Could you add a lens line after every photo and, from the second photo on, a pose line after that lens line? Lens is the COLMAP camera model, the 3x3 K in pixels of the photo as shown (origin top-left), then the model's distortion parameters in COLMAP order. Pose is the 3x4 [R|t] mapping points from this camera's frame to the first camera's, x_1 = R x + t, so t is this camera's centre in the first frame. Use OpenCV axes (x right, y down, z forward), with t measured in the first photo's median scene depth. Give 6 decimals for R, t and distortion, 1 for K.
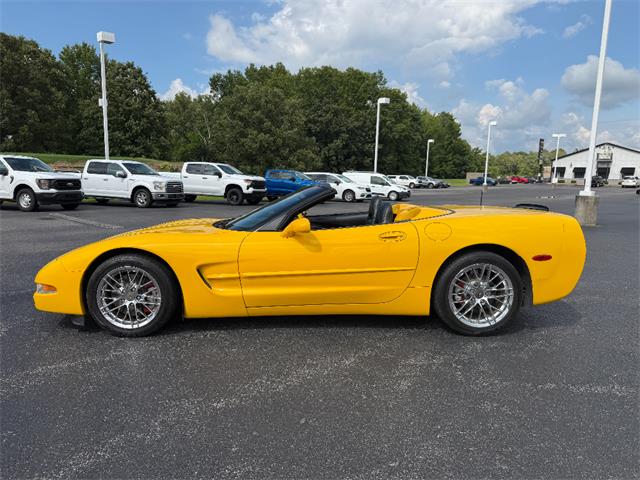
lens RADIAL K [[466.8, 0, 314.0], [0, 466.8, 243.9], [0, 0, 1]] dist [0.045773, -0.047448]
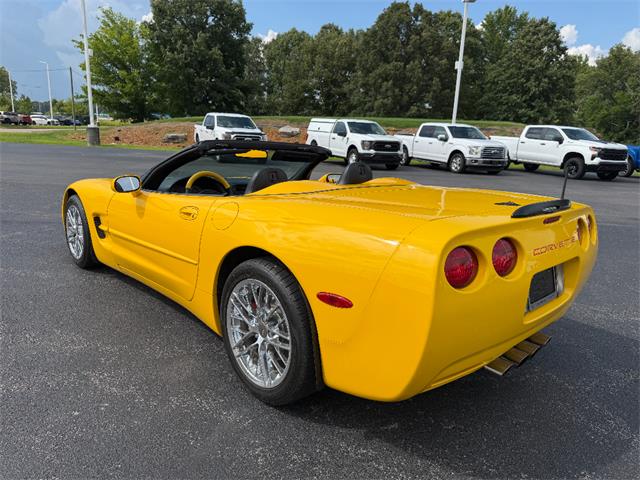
lens RADIAL K [[466.8, 0, 310.0], [0, 466.8, 238.7], [0, 0, 1]] dist [0.045773, -0.047448]
pose [[0.667379, 0.175337, -0.723783, 0.104446], [-0.133065, 0.984324, 0.115758, -0.010810], [0.732734, 0.019056, 0.680248, 0.086437]]
